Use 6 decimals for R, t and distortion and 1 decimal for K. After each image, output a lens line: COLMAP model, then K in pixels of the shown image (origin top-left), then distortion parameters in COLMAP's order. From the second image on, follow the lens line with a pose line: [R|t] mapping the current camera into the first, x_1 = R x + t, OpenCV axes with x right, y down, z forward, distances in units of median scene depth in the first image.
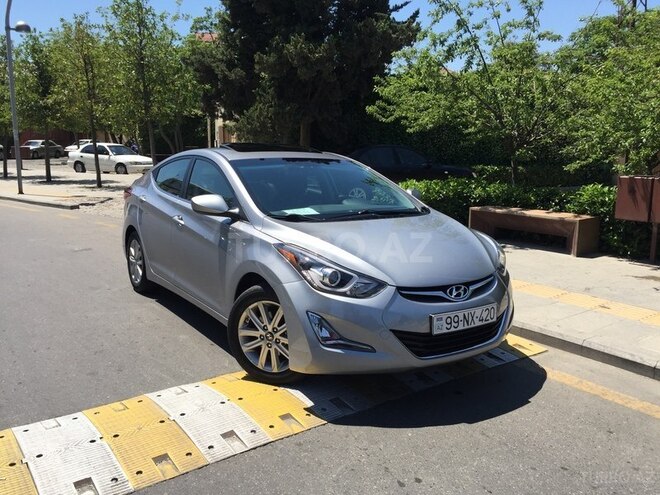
lens RADIAL K [[565.3, 0, 330.0], [0, 565.3, 247.5], [0, 0, 1]] dist [0.087226, -0.117855]
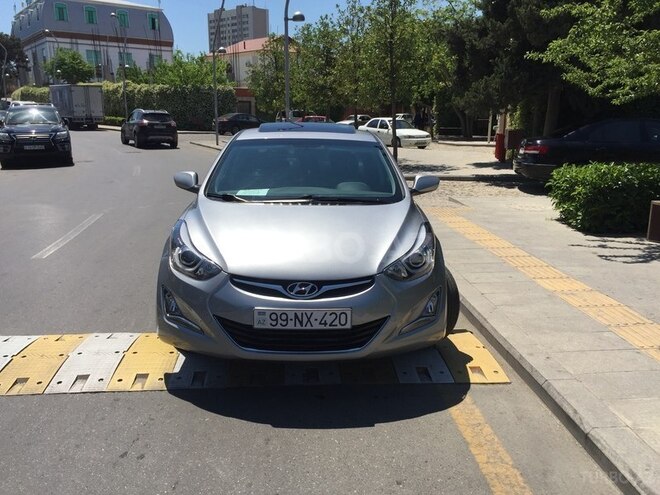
lens RADIAL K [[565.2, 0, 333.7], [0, 565.2, 246.5], [0, 0, 1]] dist [0.098161, -0.134260]
pose [[0.845313, 0.114591, -0.521839, 0.738569], [-0.090382, 0.993322, 0.071715, -0.062682], [0.526572, -0.013457, 0.850024, 0.233578]]
